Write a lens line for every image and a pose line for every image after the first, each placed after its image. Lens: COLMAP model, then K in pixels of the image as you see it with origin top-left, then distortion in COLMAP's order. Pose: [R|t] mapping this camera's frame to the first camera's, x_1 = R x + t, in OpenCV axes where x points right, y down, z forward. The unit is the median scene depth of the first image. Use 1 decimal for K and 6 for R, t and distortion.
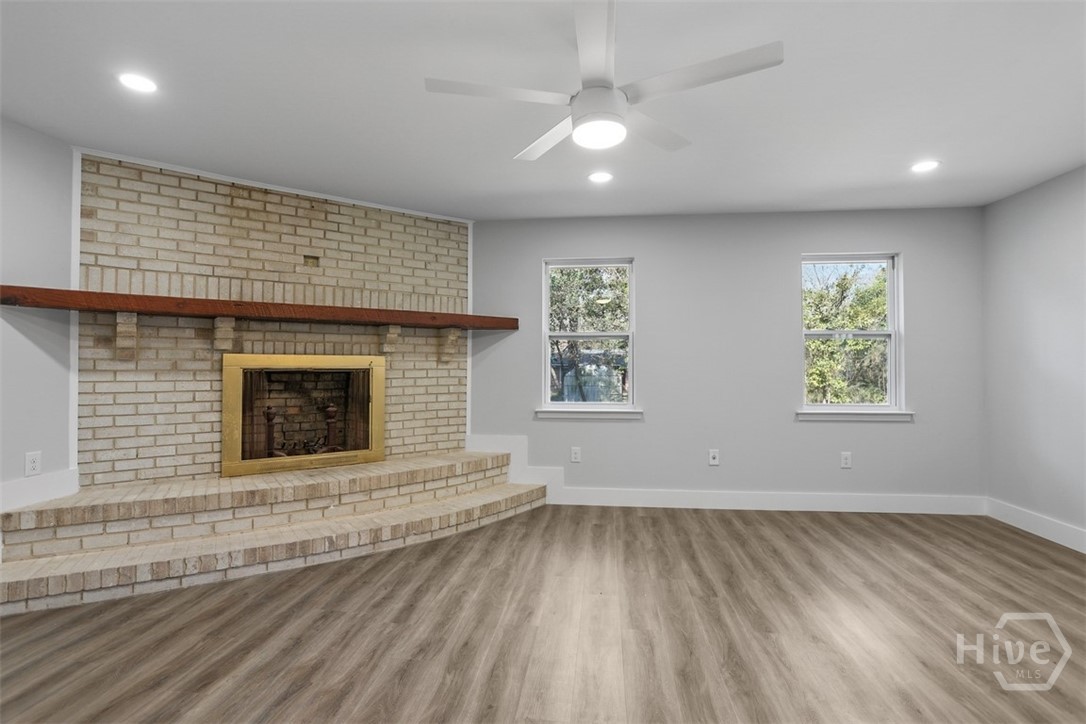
lens RADIAL K [[521.2, 0, 545.8], [0, 521.2, 357.3], [0, 0, 1]] dist [-0.062408, 0.032875]
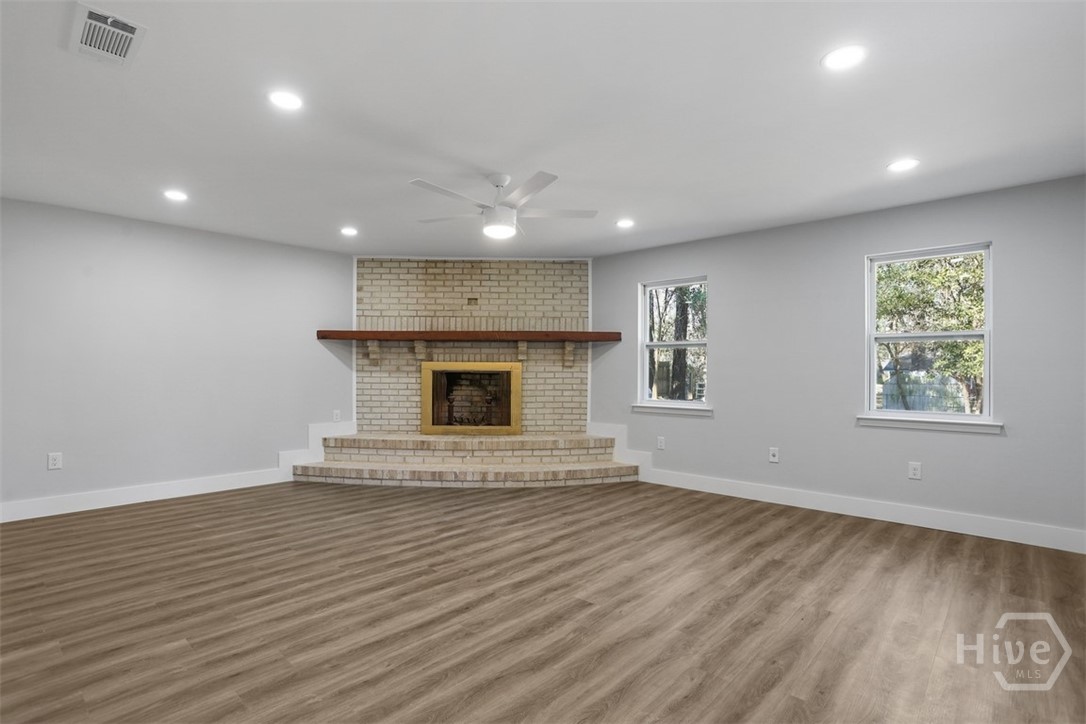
lens RADIAL K [[526.9, 0, 560.4], [0, 526.9, 369.2], [0, 0, 1]] dist [-0.062125, 0.033756]
pose [[0.828049, 0.002318, -0.560652, 0.682230], [0.004507, 0.999932, 0.010790, 0.001267], [0.560638, -0.011462, 0.827982, -0.175020]]
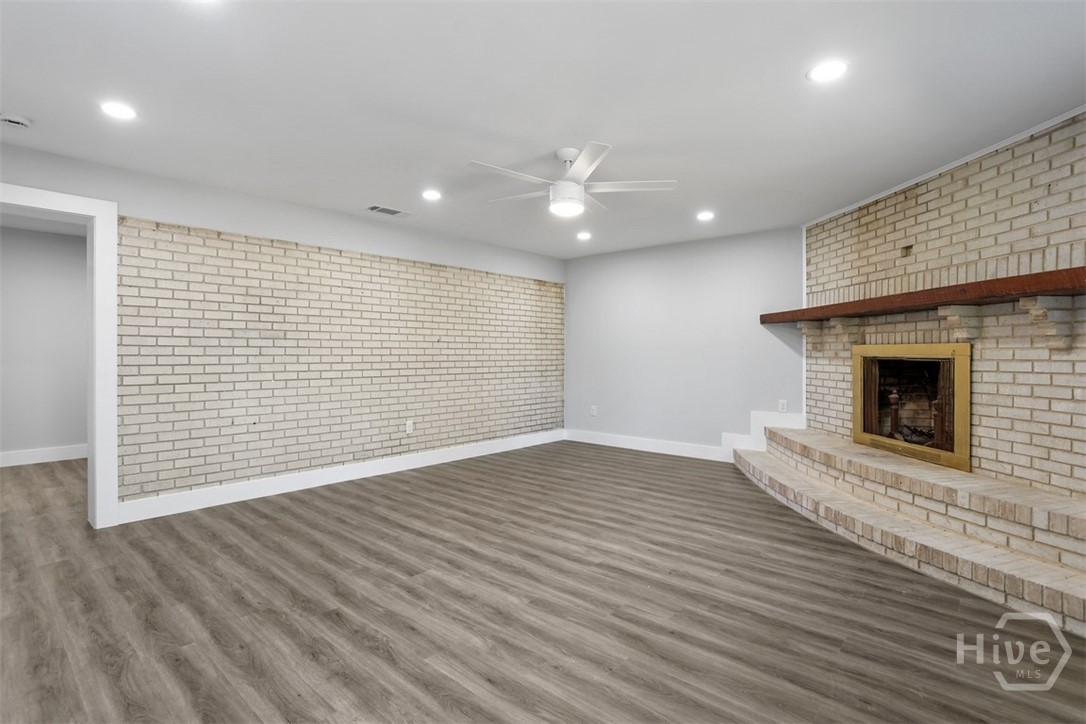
lens RADIAL K [[542.0, 0, 536.4], [0, 542.0, 361.3], [0, 0, 1]] dist [-0.071522, 0.037266]
pose [[-0.572952, 0.010081, -0.819527, 0.847525], [0.008687, 0.999943, 0.006228, 0.017087], [0.819543, -0.003551, -0.573006, 1.037524]]
